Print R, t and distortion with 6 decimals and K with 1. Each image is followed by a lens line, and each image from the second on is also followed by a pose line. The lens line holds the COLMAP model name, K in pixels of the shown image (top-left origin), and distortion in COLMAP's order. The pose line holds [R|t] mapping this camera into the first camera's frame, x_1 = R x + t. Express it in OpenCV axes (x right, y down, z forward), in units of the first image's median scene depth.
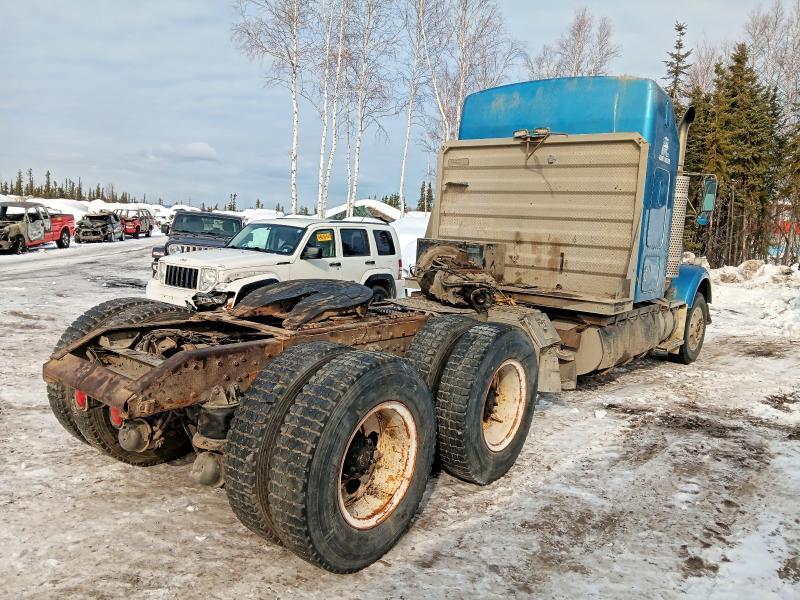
lens RADIAL K [[627.9, 0, 400.0], [0, 627.9, 300.0], [0, 0, 1]] dist [0.081979, -0.160219]
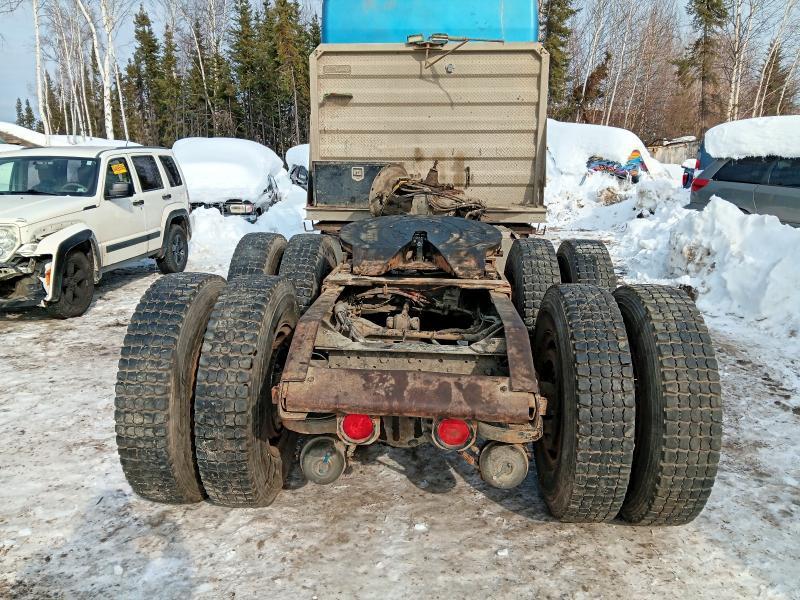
lens RADIAL K [[627.9, 0, 400.0], [0, 627.9, 300.0], [0, 0, 1]] dist [0.081979, -0.160219]
pose [[0.825629, -0.178732, 0.535156, -0.386691], [0.110764, 0.981387, 0.156881, -0.035707], [-0.553235, -0.070250, 0.830058, 0.213405]]
